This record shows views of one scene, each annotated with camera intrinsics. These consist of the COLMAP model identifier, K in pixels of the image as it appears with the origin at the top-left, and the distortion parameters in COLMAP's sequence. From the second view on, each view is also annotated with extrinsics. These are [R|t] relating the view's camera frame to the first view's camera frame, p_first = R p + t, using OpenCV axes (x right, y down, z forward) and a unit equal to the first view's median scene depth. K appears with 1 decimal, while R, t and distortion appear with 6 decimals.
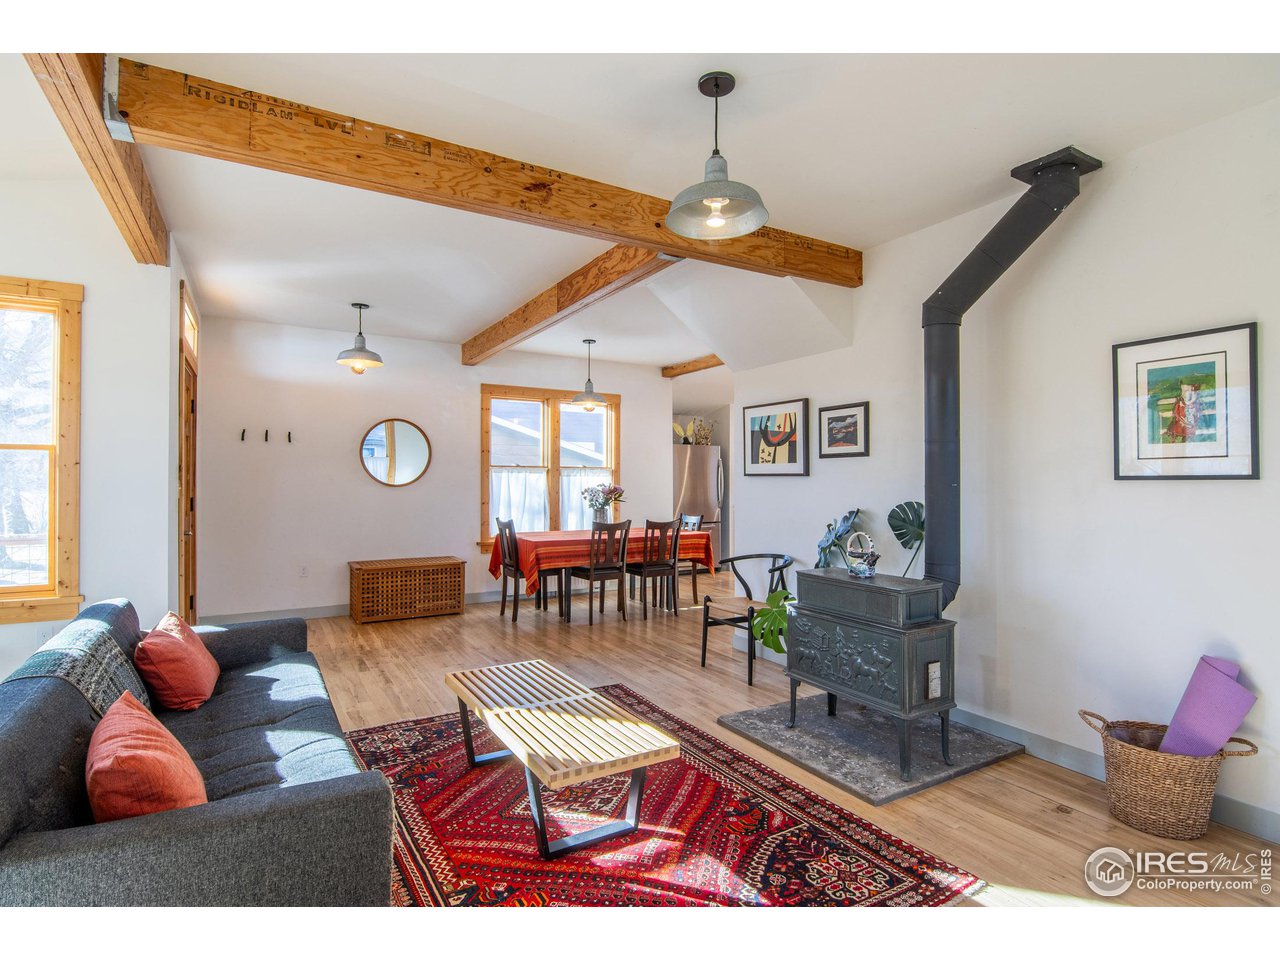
lens RADIAL K [[656.0, 0, 641.2], [0, 656.0, 473.4], [0, 0, 1]] dist [0.004261, -0.012842]
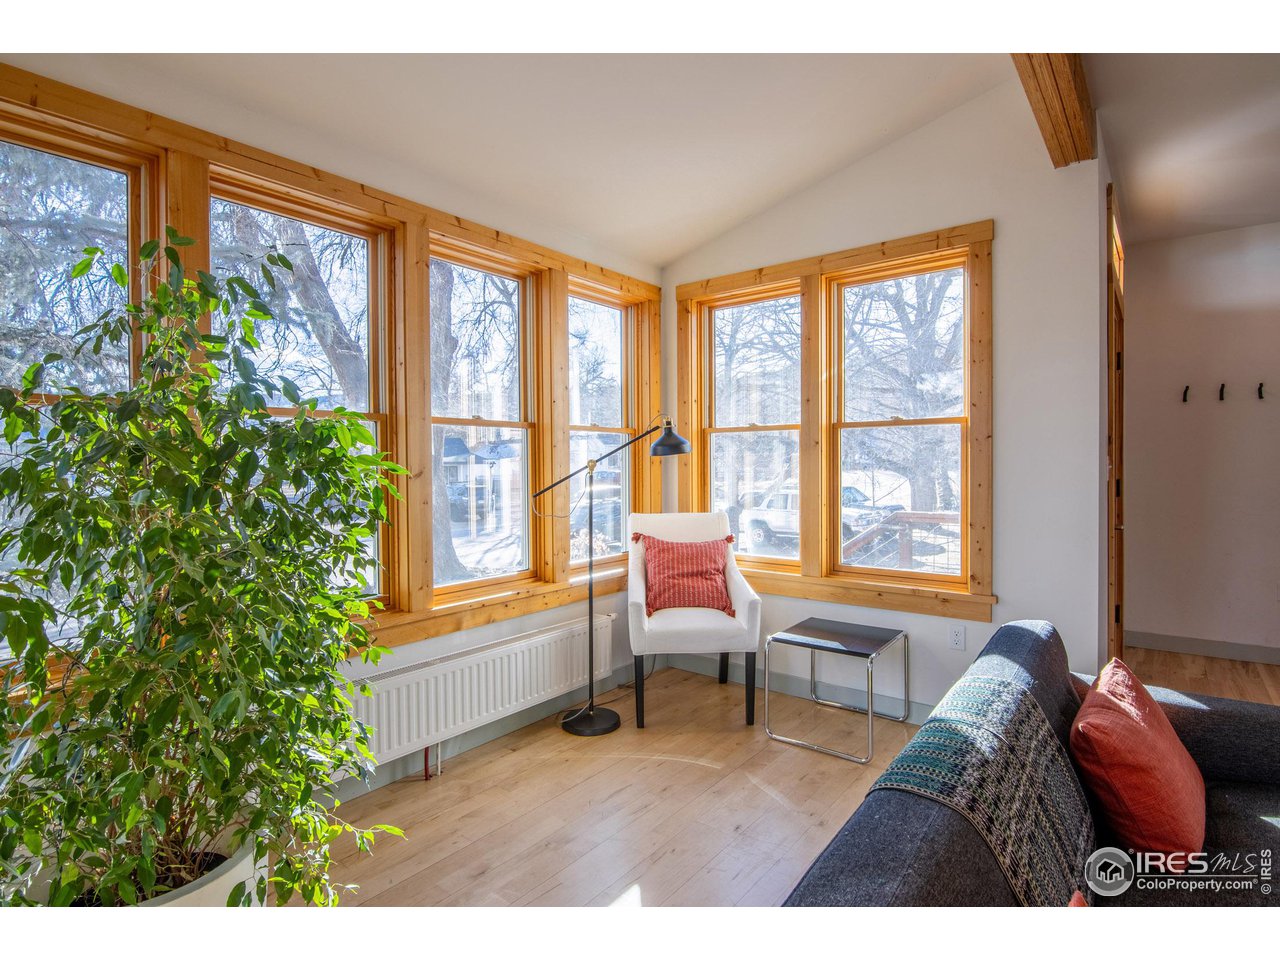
lens RADIAL K [[656.0, 0, 641.2], [0, 656.0, 473.4], [0, 0, 1]] dist [0.004261, -0.012842]
pose [[0.361470, 0.011668, -0.932311, -0.256639], [0.017603, 0.999658, 0.019336, 0.008082], [0.932217, -0.023401, 0.361141, 0.299238]]
